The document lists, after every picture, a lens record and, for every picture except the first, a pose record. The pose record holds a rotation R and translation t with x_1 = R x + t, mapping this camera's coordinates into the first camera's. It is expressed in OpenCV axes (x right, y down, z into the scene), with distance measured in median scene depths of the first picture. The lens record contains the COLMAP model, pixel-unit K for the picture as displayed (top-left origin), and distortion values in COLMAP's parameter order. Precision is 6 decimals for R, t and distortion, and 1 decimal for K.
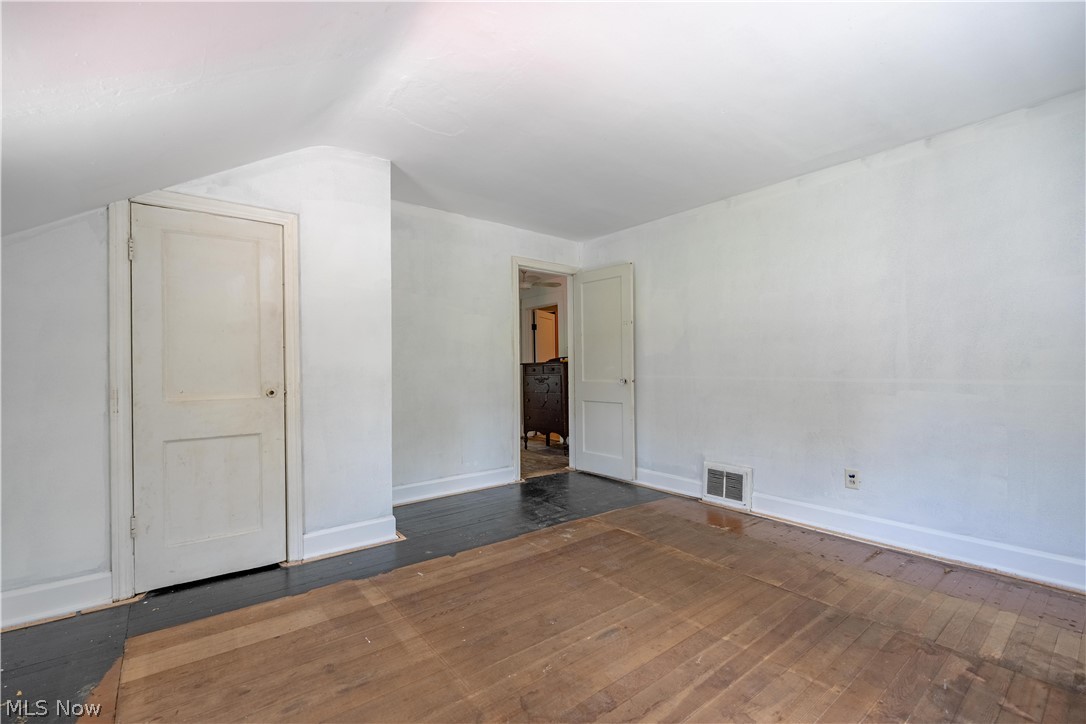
lens RADIAL K [[472.8, 0, 541.3], [0, 472.8, 363.0], [0, 0, 1]] dist [-0.003583, -0.000441]
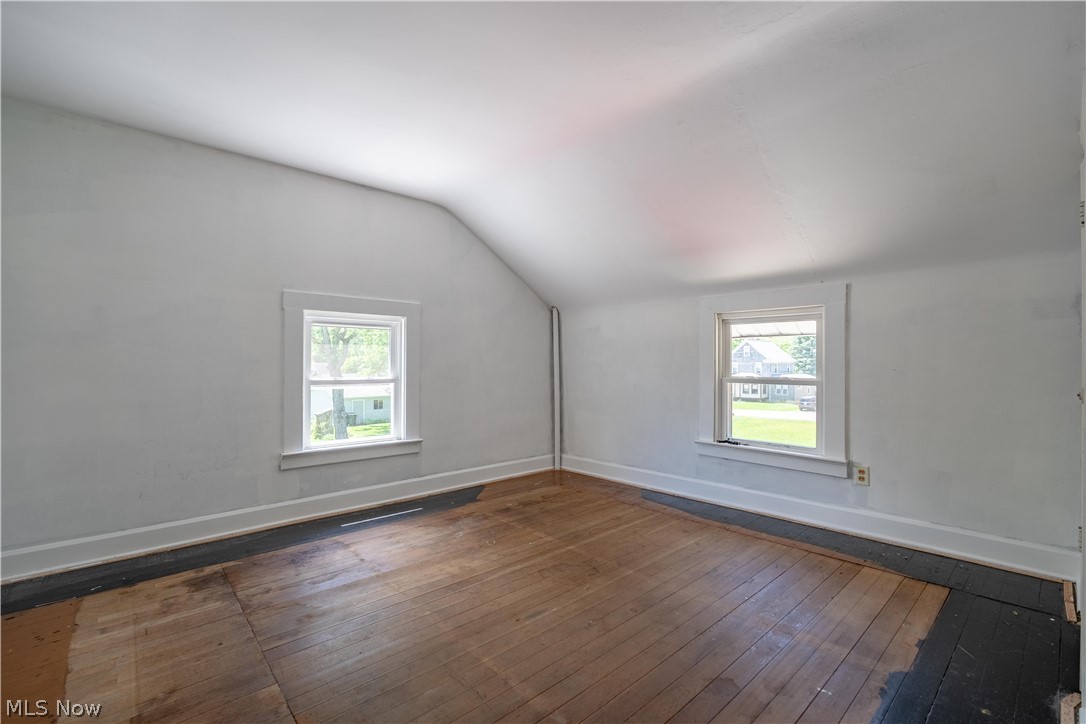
lens RADIAL K [[472.8, 0, 541.3], [0, 472.8, 363.0], [0, 0, 1]] dist [-0.003583, -0.000441]
pose [[-0.997914, 0.011034, -0.063603, 0.193135], [0.011529, 0.999906, -0.007417, 0.025563], [0.063515, -0.008135, -0.997948, 2.078115]]
